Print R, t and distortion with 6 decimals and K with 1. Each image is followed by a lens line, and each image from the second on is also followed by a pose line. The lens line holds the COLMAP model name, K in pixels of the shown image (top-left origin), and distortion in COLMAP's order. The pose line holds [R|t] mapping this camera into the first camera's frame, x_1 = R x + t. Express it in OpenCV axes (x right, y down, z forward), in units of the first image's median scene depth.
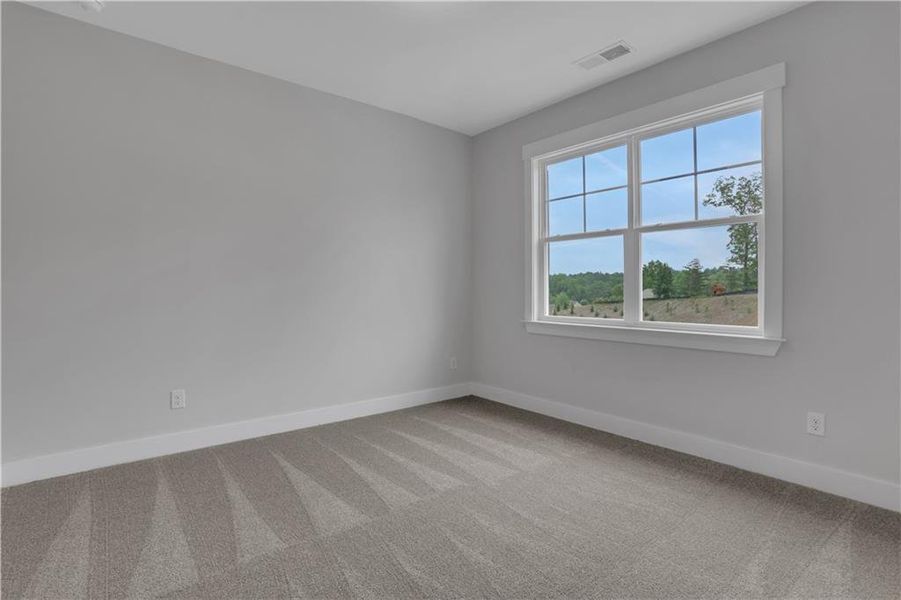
lens RADIAL K [[428.5, 0, 447.8], [0, 428.5, 296.3], [0, 0, 1]] dist [-0.078107, 0.035975]
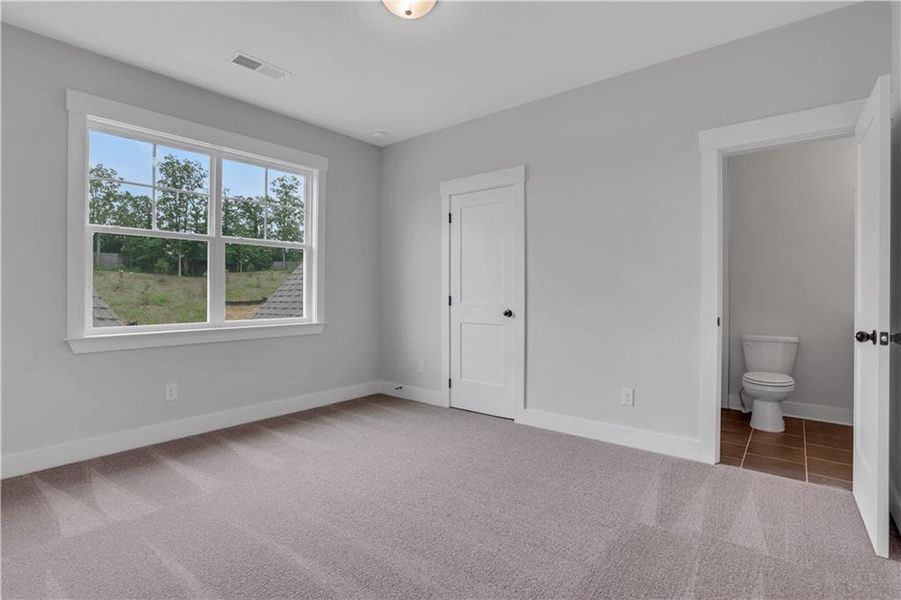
lens RADIAL K [[428.5, 0, 447.8], [0, 428.5, 296.3], [0, 0, 1]] dist [-0.078107, 0.035975]
pose [[-0.181205, -0.007969, 0.983413, -0.751062], [0.018824, 0.999756, 0.011570, -0.008569], [-0.983265, 0.020609, -0.181011, 0.641209]]
